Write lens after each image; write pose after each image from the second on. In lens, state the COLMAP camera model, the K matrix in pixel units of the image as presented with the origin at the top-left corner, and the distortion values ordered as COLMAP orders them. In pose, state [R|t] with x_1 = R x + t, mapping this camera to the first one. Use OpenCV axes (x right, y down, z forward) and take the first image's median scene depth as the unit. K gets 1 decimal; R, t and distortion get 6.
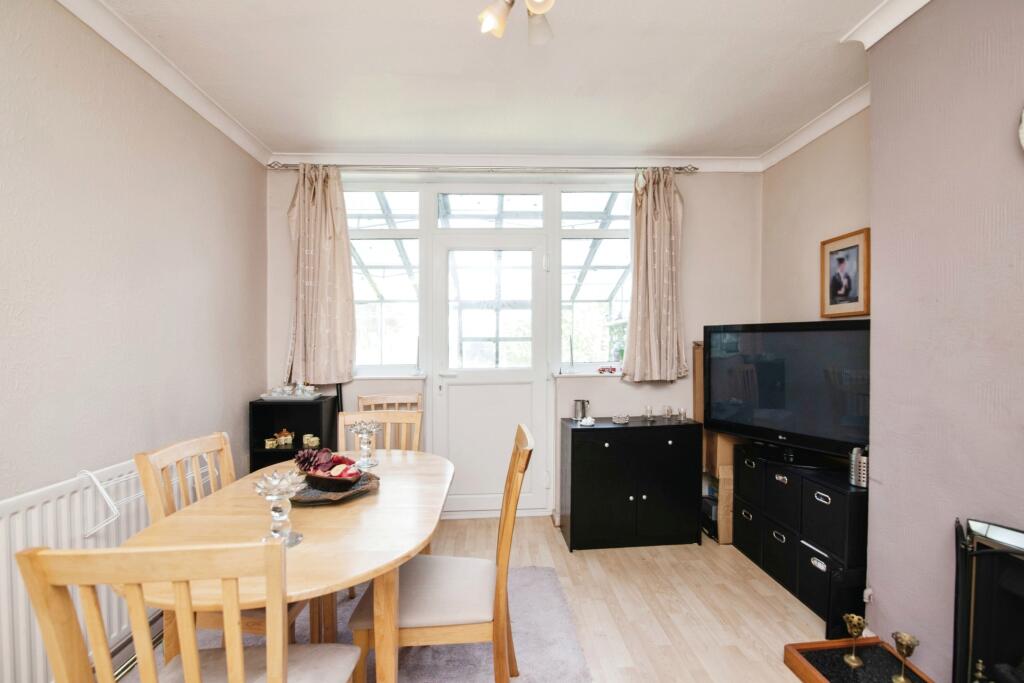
lens RADIAL K [[480.9, 0, 513.1], [0, 480.9, 350.9], [0, 0, 1]] dist [-0.019718, 0.000268]
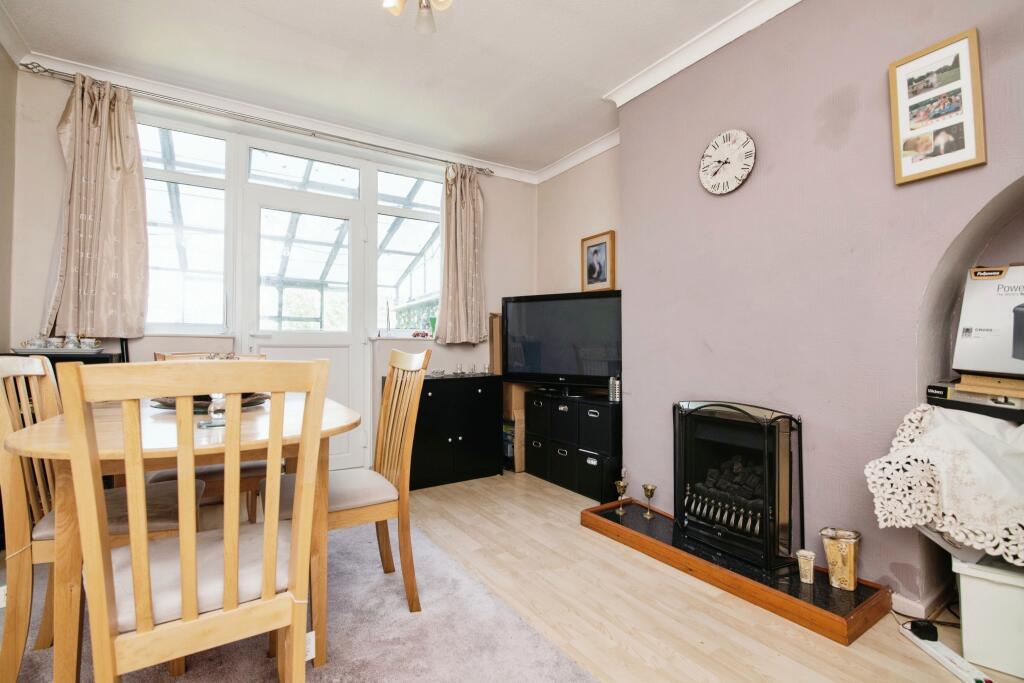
lens RADIAL K [[487.8, 0, 517.0], [0, 487.8, 346.5], [0, 0, 1]] dist [-0.020952, 0.000578]
pose [[0.859808, 0.015190, 0.510391, -0.206706], [0.004645, 0.999283, -0.037566, 0.121113], [-0.510596, 0.034671, 0.859122, -0.093628]]
